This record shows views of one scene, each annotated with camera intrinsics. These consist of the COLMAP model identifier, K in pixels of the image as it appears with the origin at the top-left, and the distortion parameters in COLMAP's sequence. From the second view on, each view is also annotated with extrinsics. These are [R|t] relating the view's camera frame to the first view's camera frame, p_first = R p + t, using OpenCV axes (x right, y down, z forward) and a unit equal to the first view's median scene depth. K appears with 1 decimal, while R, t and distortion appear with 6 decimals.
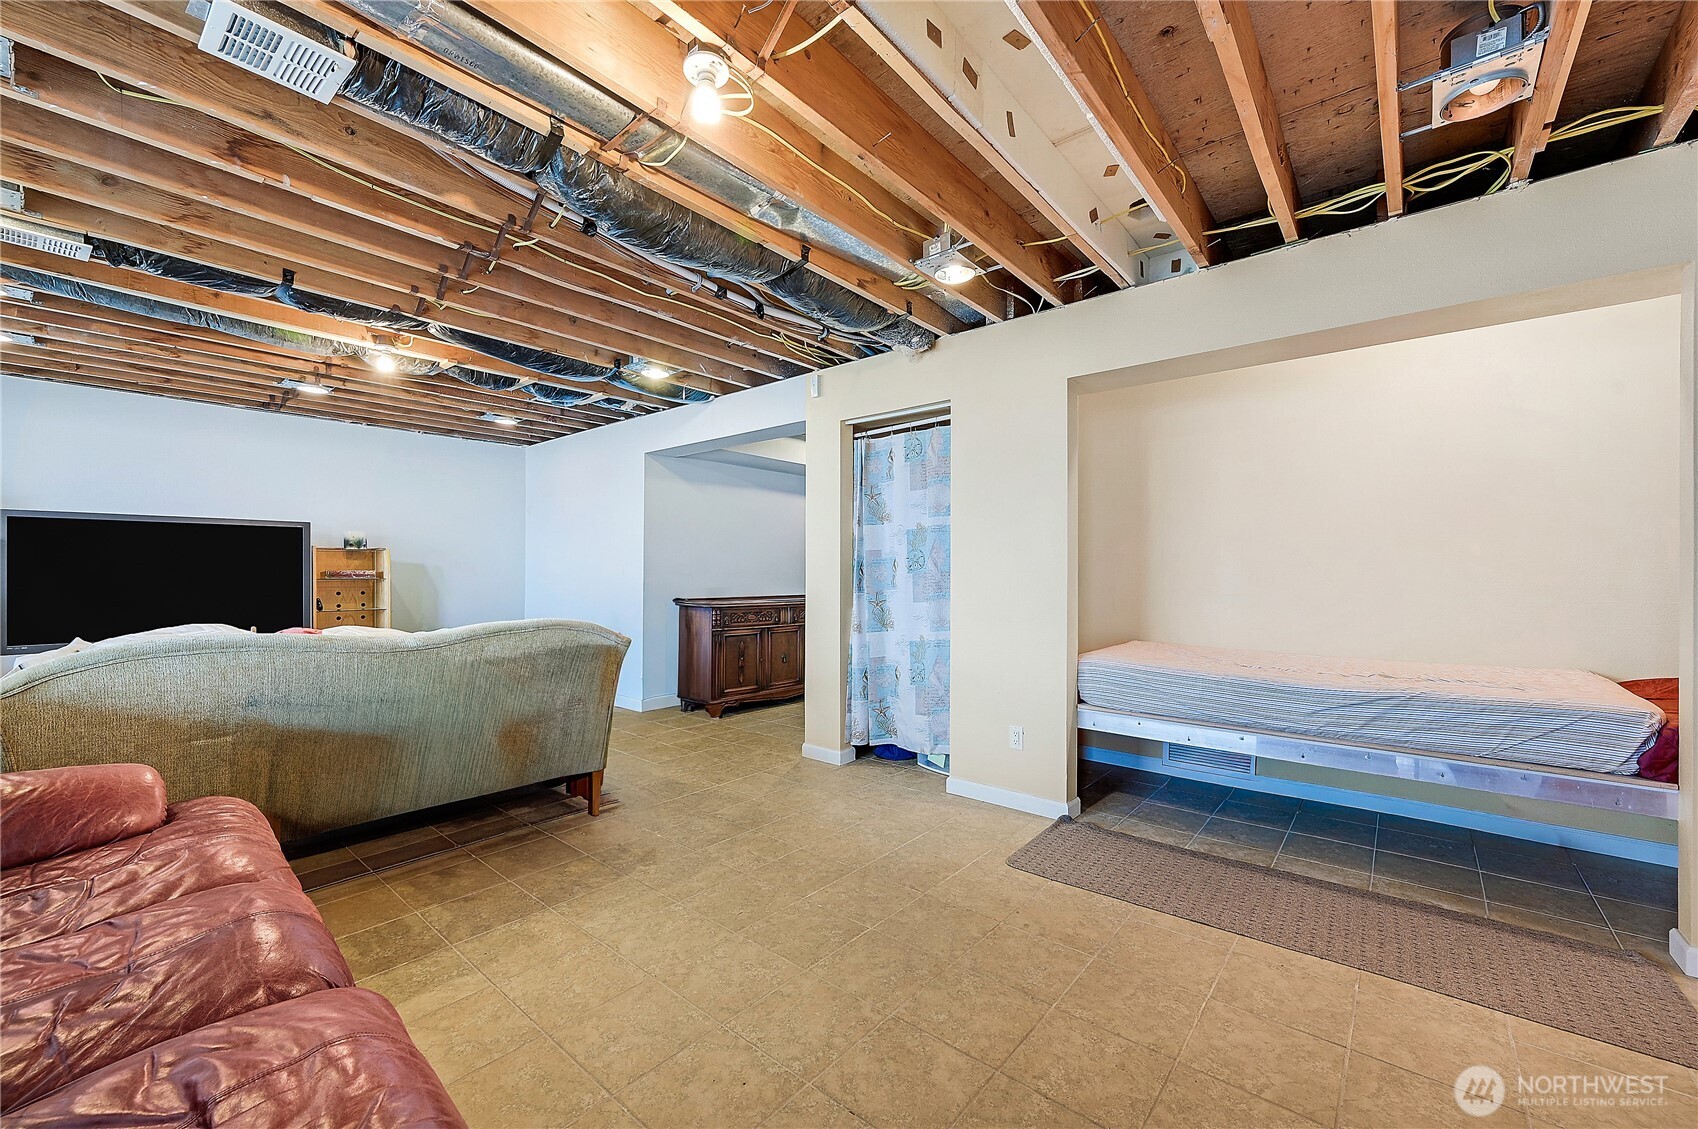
lens RADIAL K [[667.4, 0, 848.9], [0, 667.4, 571.2], [0, 0, 1]] dist [-0.000625, 0.000149]
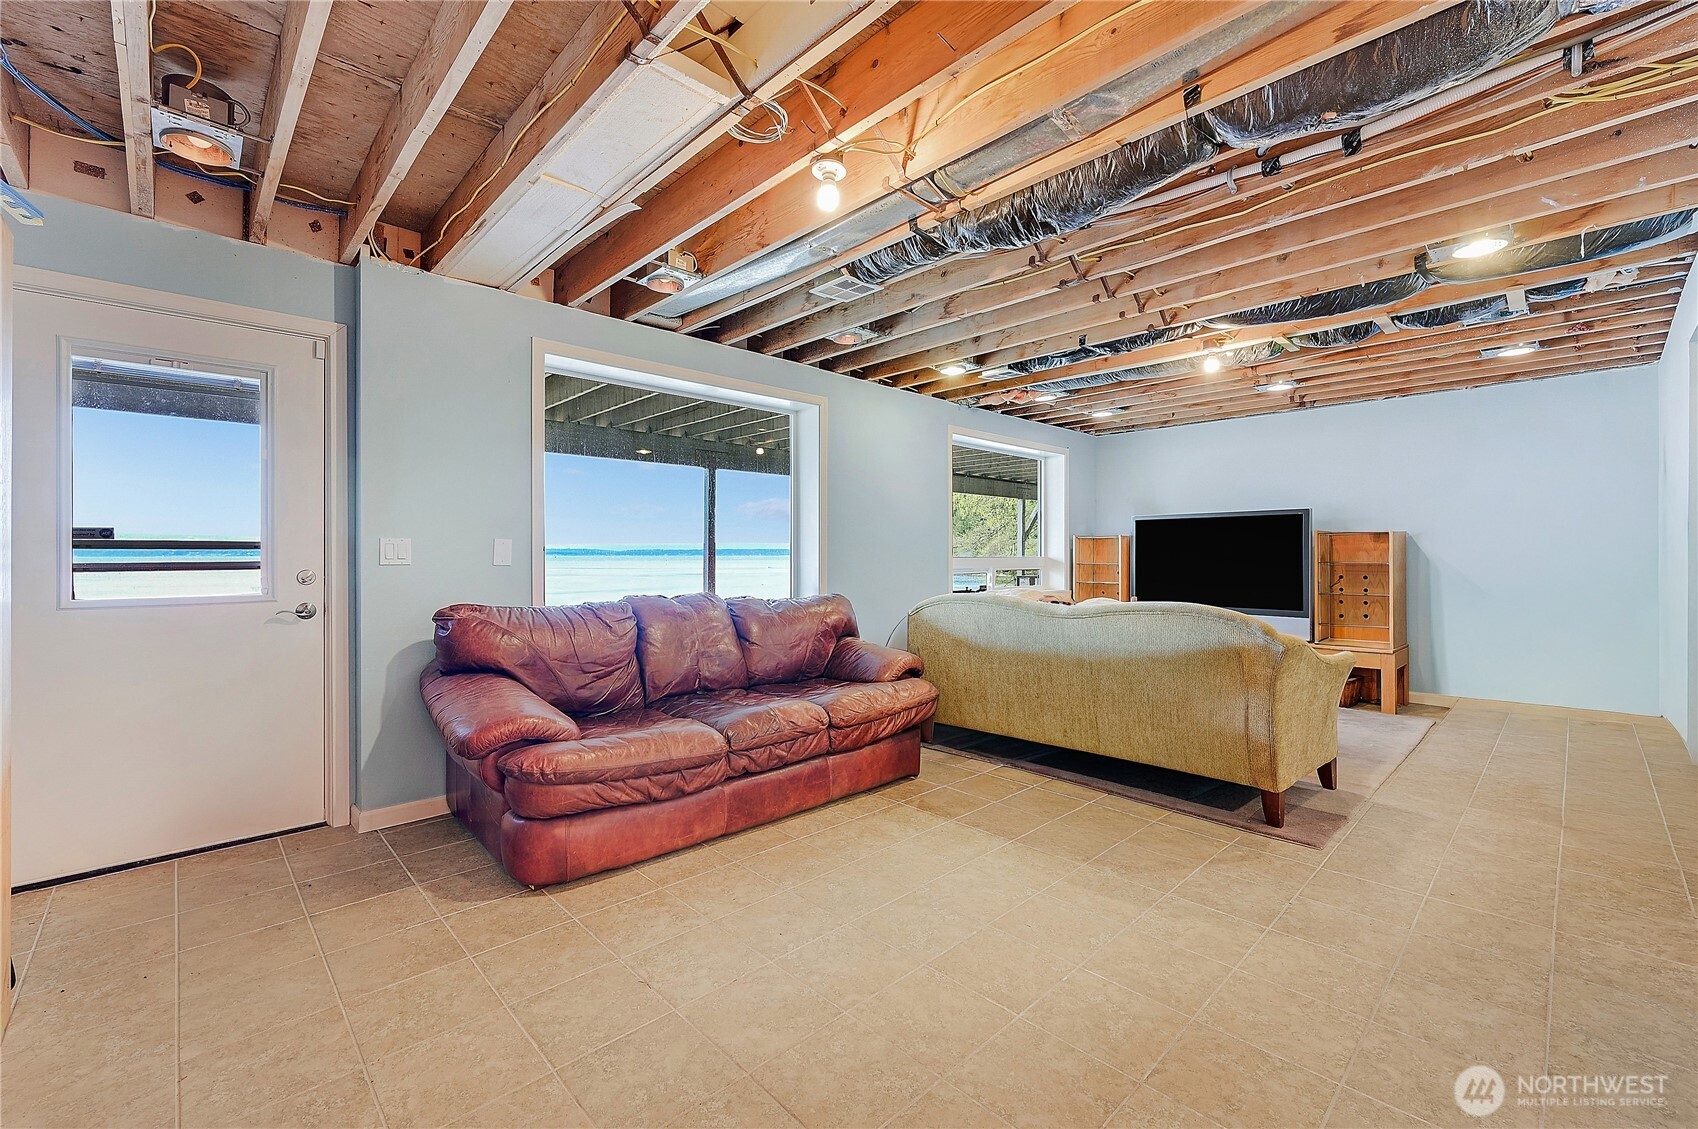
lens RADIAL K [[716.6, 0, 857.5], [0, 716.6, 552.0], [0, 0, 1]] dist [0.004027, -0.000040]
pose [[-0.096847, -0.006733, -0.995276, 0.594783], [0.002231, 0.999973, -0.006982, 0.002402], [0.995297, -0.002897, -0.096830, 0.604167]]
